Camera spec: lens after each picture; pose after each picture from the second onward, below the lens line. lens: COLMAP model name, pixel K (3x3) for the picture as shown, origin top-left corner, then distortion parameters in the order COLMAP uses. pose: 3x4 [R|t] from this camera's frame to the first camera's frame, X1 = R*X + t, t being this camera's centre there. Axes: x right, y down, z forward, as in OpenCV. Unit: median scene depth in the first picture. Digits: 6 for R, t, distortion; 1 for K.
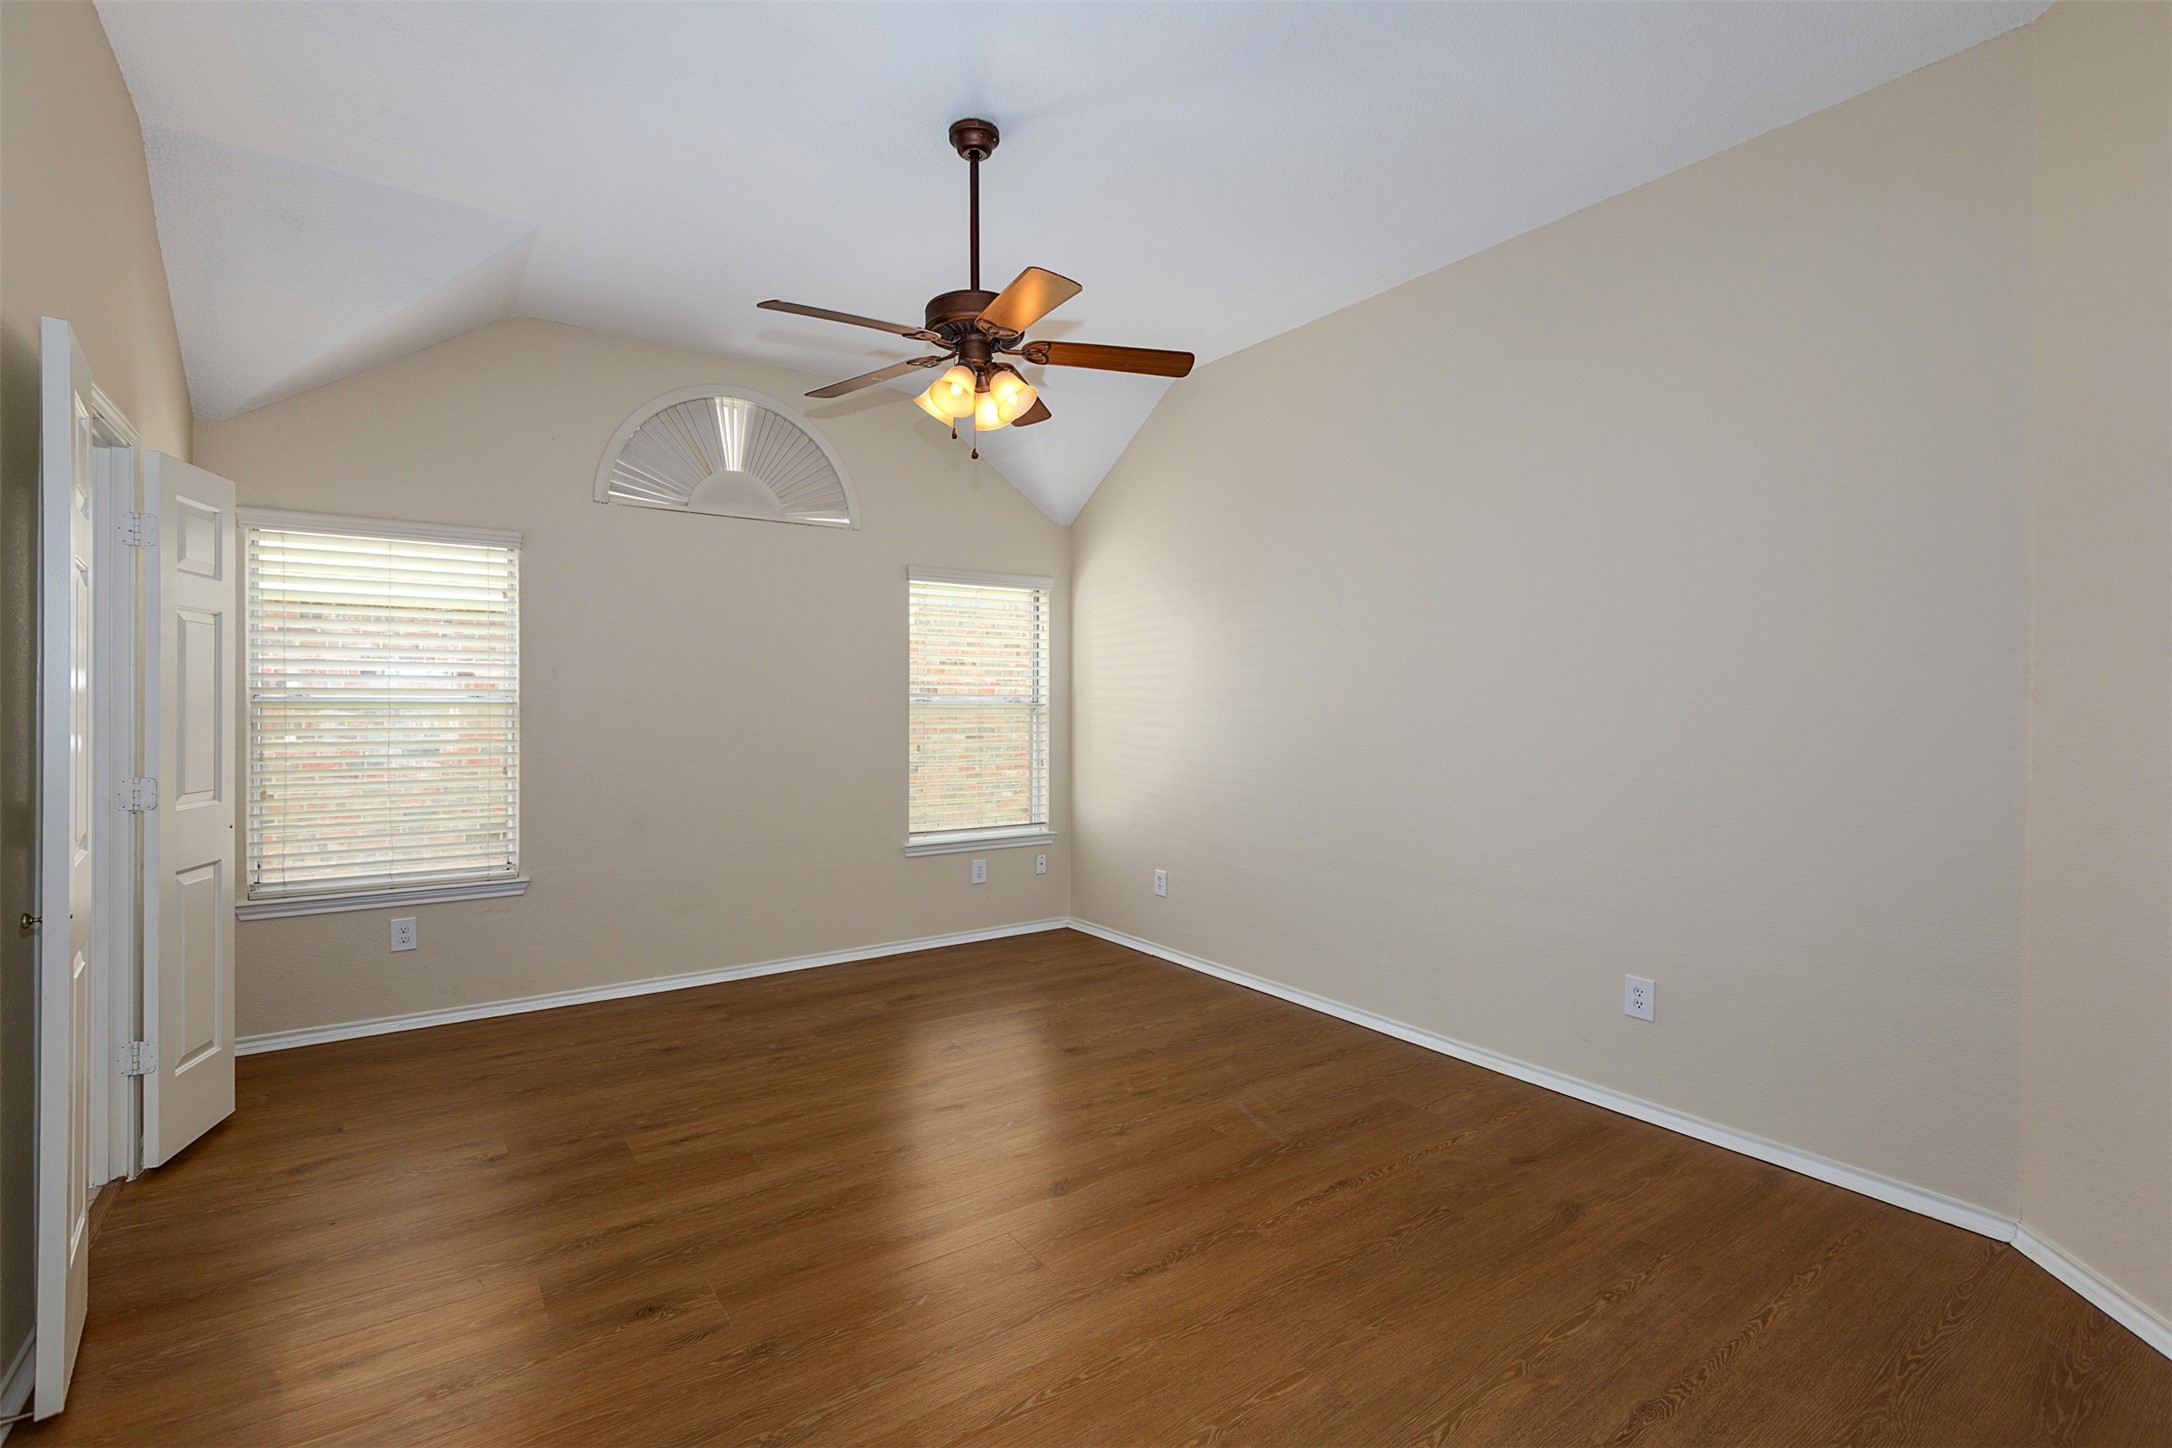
lens RADIAL K [[978.7, 0, 1088.1], [0, 978.7, 710.9], [0, 0, 1]] dist [-0.000368, -0.004845]
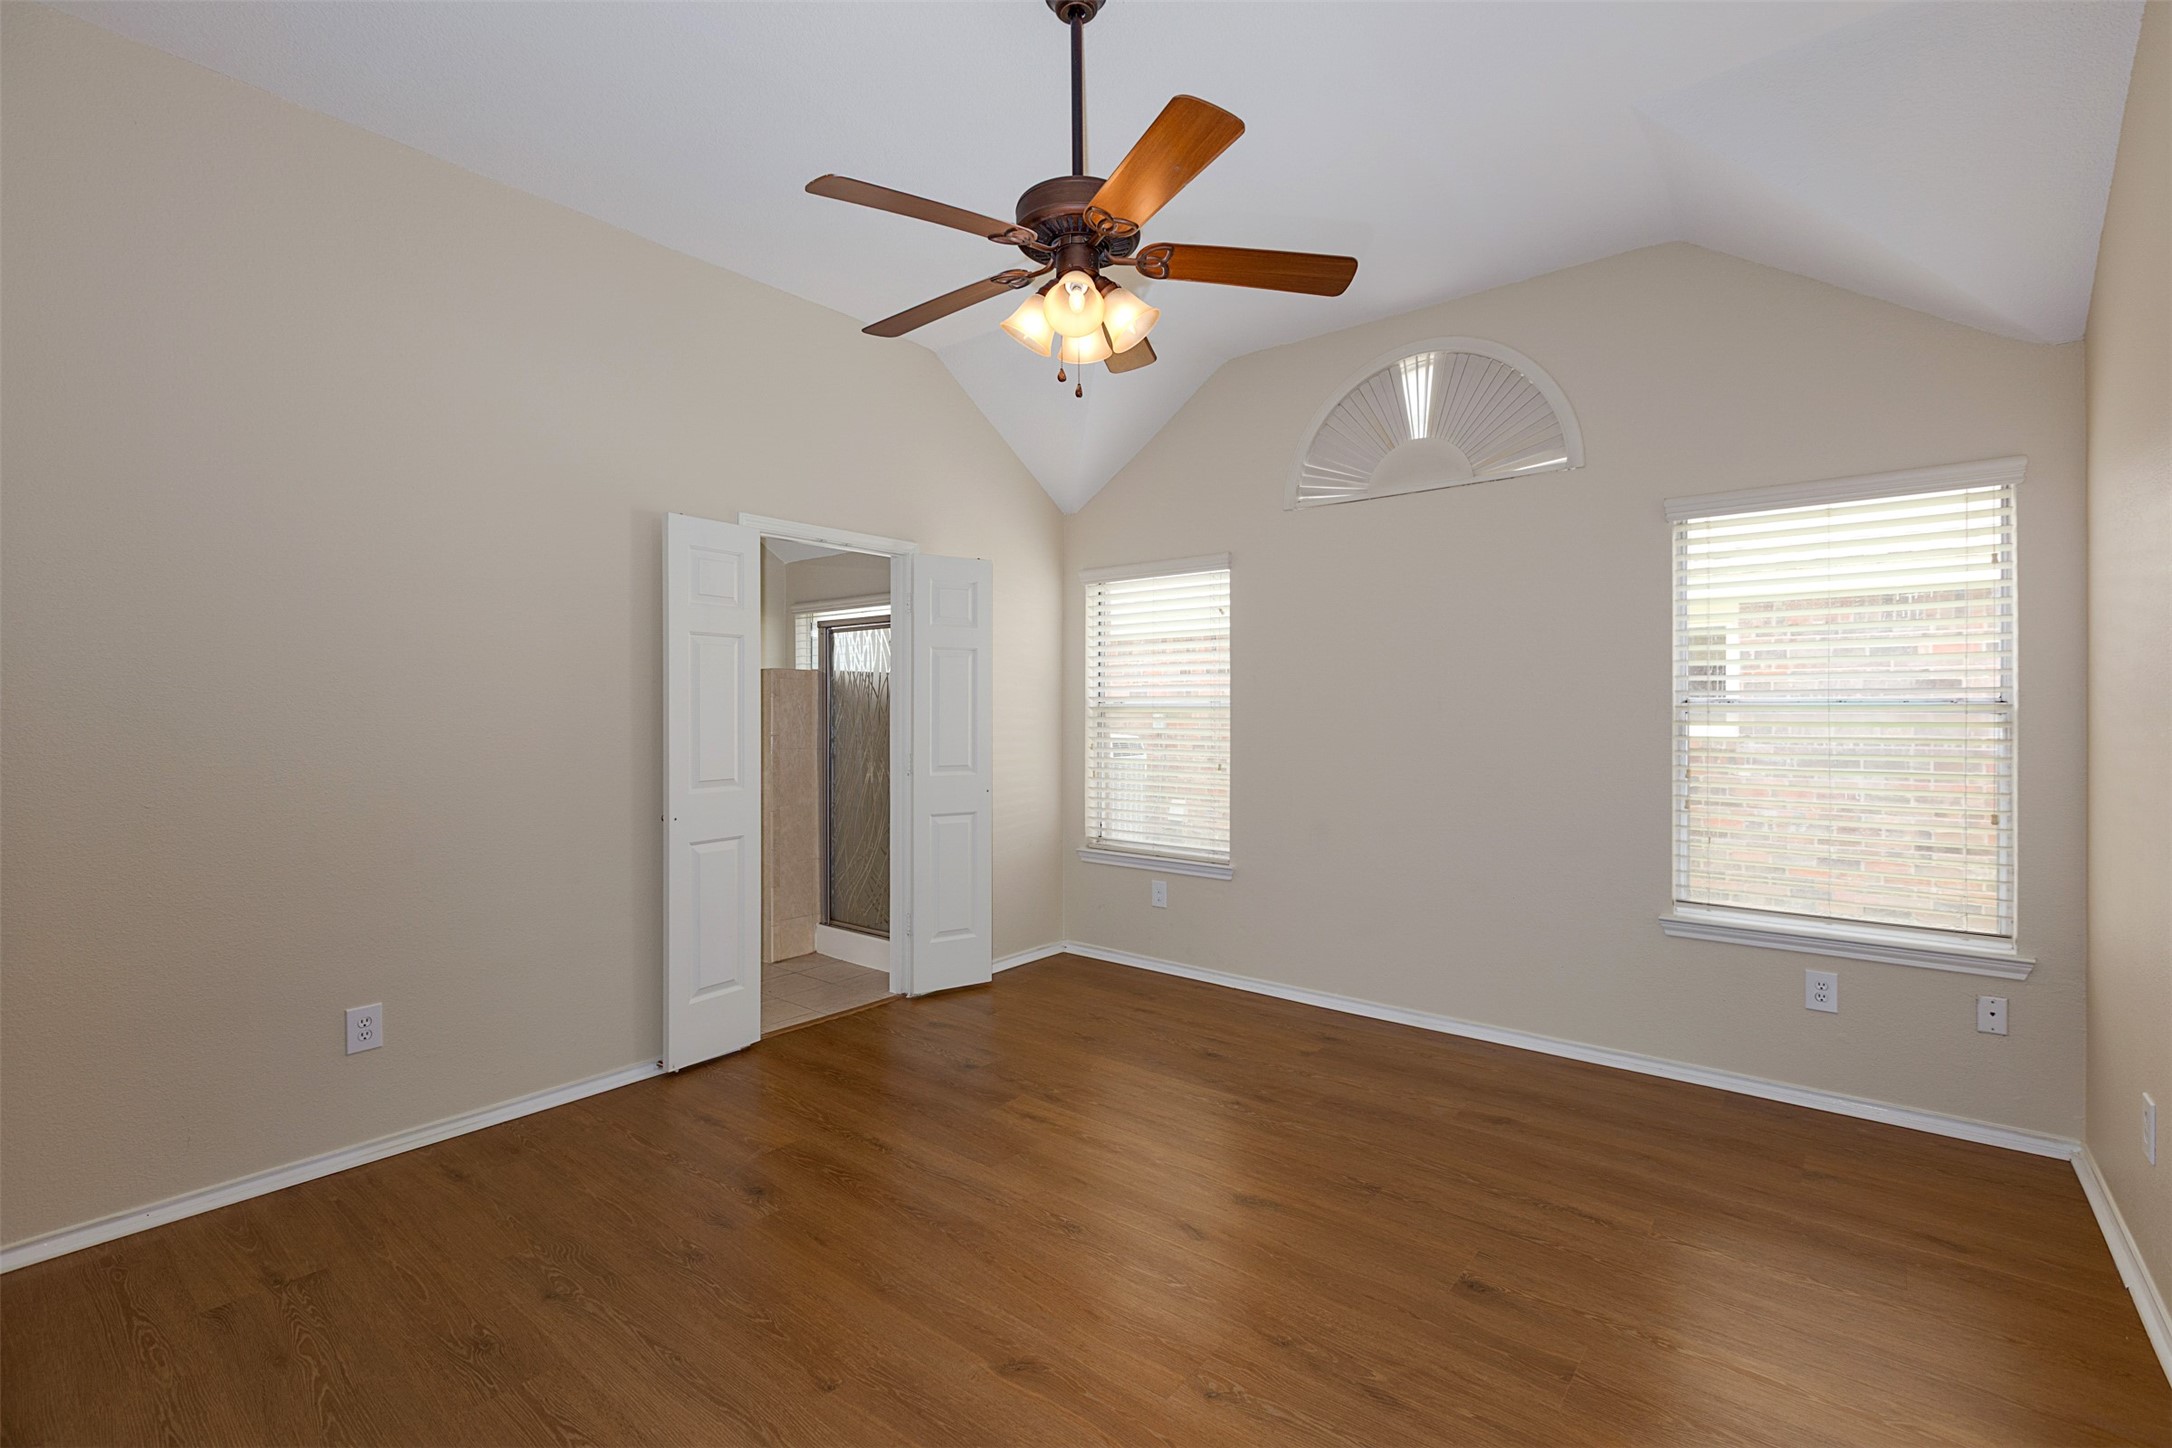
lens RADIAL K [[978.7, 0, 1088.1], [0, 978.7, 710.9], [0, 0, 1]] dist [-0.000368, -0.004845]
pose [[0.258052, 0.000188, -0.966131, 0.458510], [-0.003911, 0.999992, -0.000850, -0.002435], [0.966123, 0.003997, 0.258050, 0.567255]]
